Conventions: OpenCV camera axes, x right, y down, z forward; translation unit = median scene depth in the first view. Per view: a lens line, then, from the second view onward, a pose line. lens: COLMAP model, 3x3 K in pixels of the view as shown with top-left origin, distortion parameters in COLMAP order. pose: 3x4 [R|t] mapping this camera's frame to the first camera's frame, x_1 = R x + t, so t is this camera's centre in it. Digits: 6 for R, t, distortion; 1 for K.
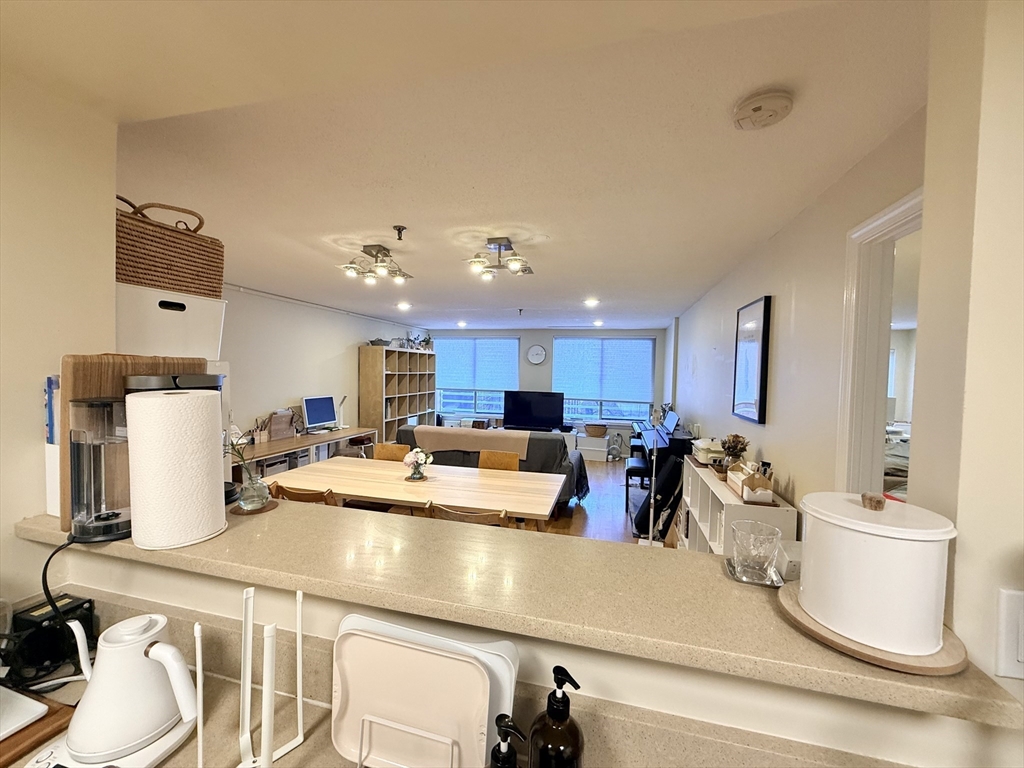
lens RADIAL K [[407.9, 0, 508.0], [0, 407.9, 384.4], [0, 0, 1]] dist [-0.000415, -0.000142]
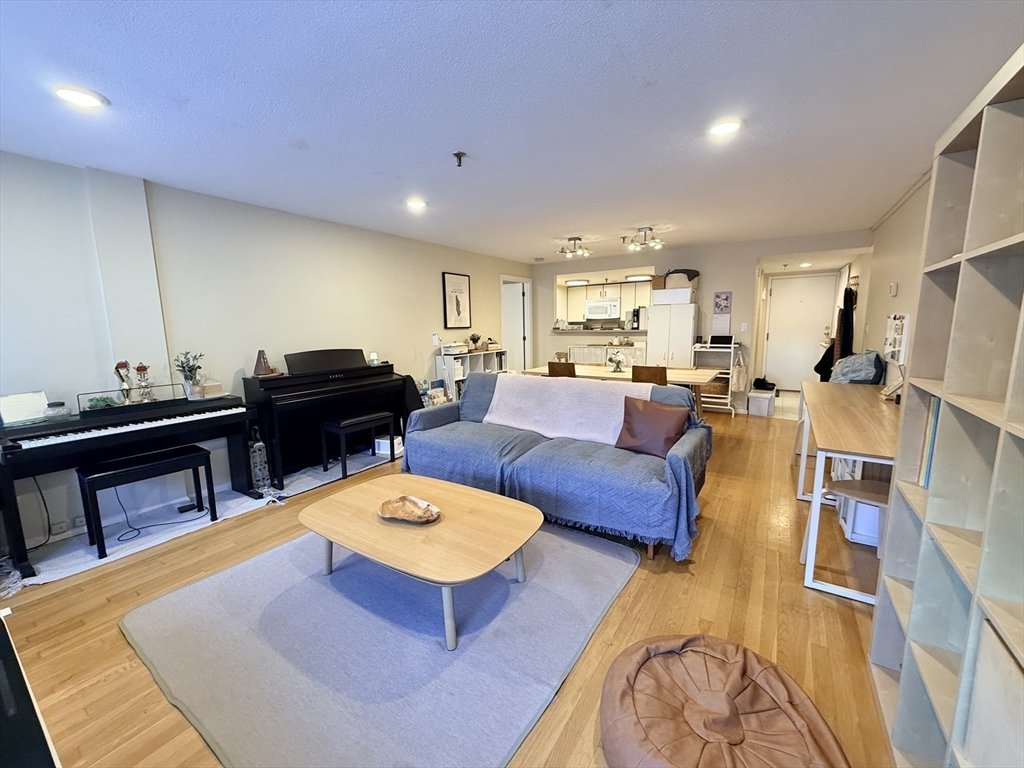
lens RADIAL K [[407.9, 0, 508.0], [0, 407.9, 384.4], [0, 0, 1]] dist [-0.000415, -0.000142]
pose [[-0.943856, -0.054462, 0.325838, -0.159695], [0.007312, 0.982631, 0.185424, -0.009488], [-0.330277, 0.177396, -0.927064, 1.237785]]
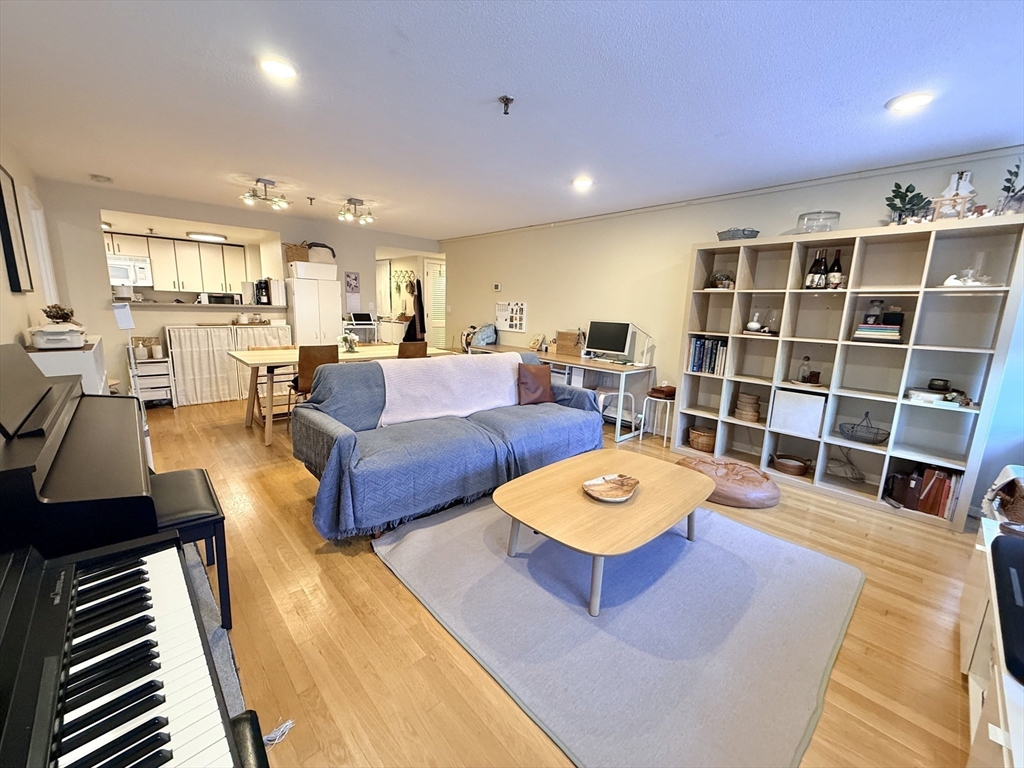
lens RADIAL K [[407.9, 0, 508.0], [0, 407.9, 384.4], [0, 0, 1]] dist [-0.000415, -0.000142]
pose [[-0.541362, 0.117880, -0.832485, 0.333717], [-0.073722, 0.979655, 0.186660, 0.013008], [0.837551, 0.162423, -0.521658, 1.064823]]
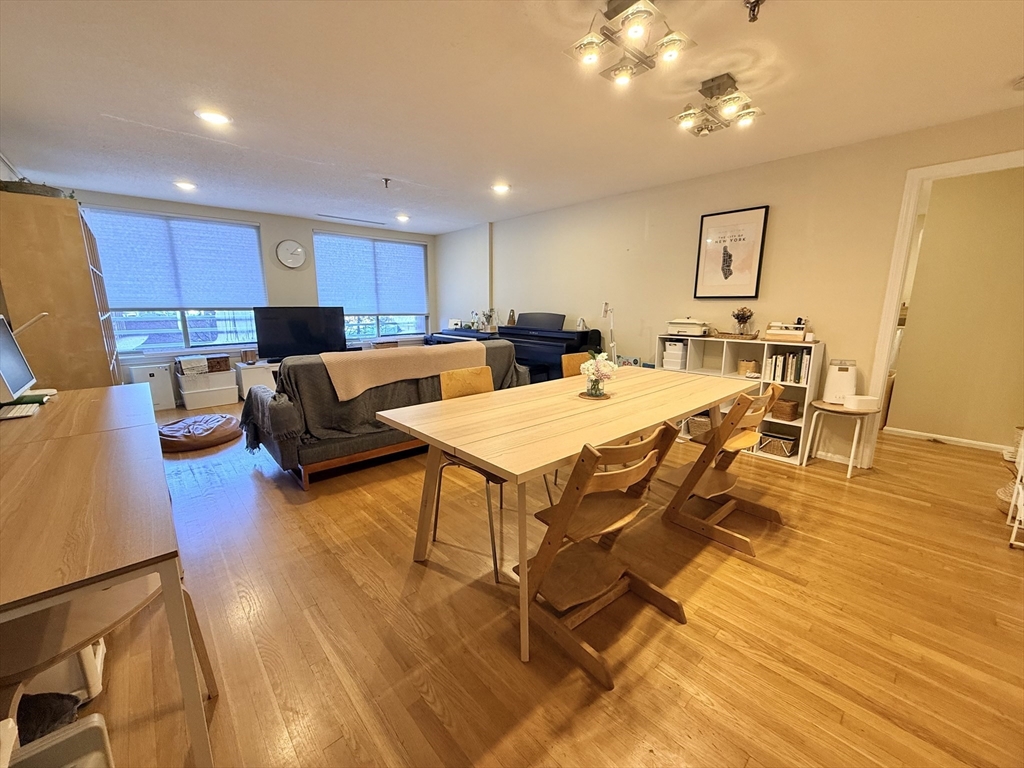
lens RADIAL K [[407.9, 0, 508.0], [0, 407.9, 384.4], [0, 0, 1]] dist [-0.000415, -0.000142]
pose [[0.552331, -0.184949, 0.812849, -0.420328], [0.038071, 0.979657, 0.197035, 0.028994], [-0.832755, -0.077883, 0.548136, 0.343764]]
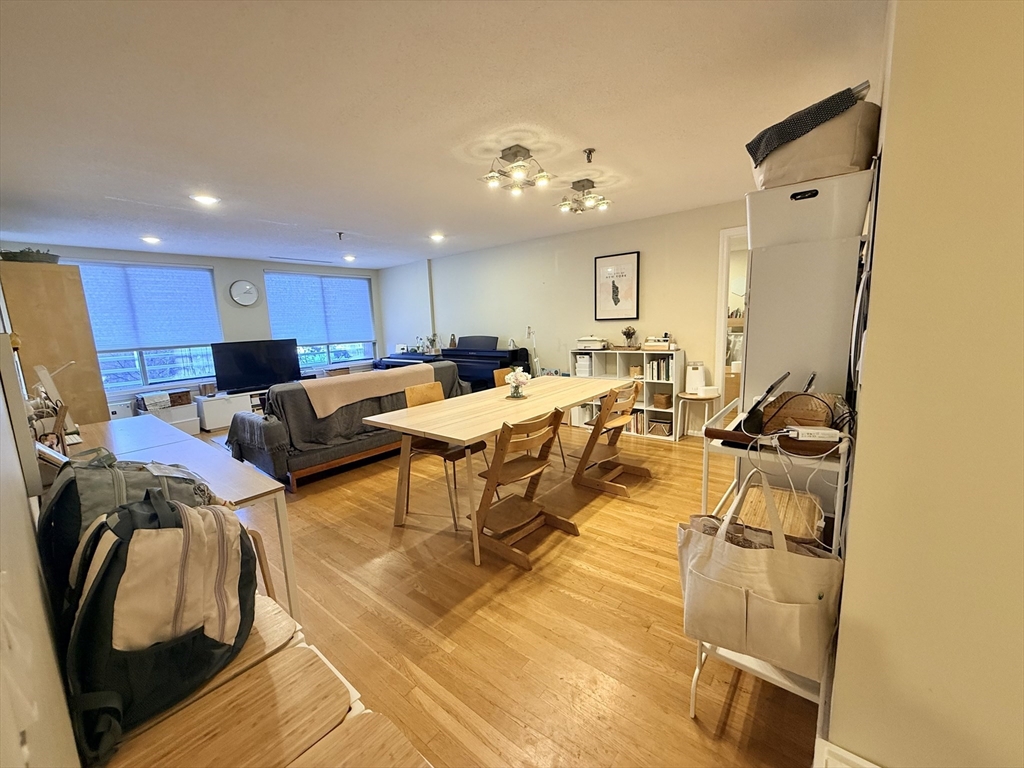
lens RADIAL K [[407.9, 0, 508.0], [0, 407.9, 384.4], [0, 0, 1]] dist [-0.000415, -0.000142]
pose [[0.422923, -0.181945, 0.887712, -0.535637], [0.080264, 0.983306, 0.163299, 0.013161], [-0.902604, 0.002188, 0.430466, 0.270647]]
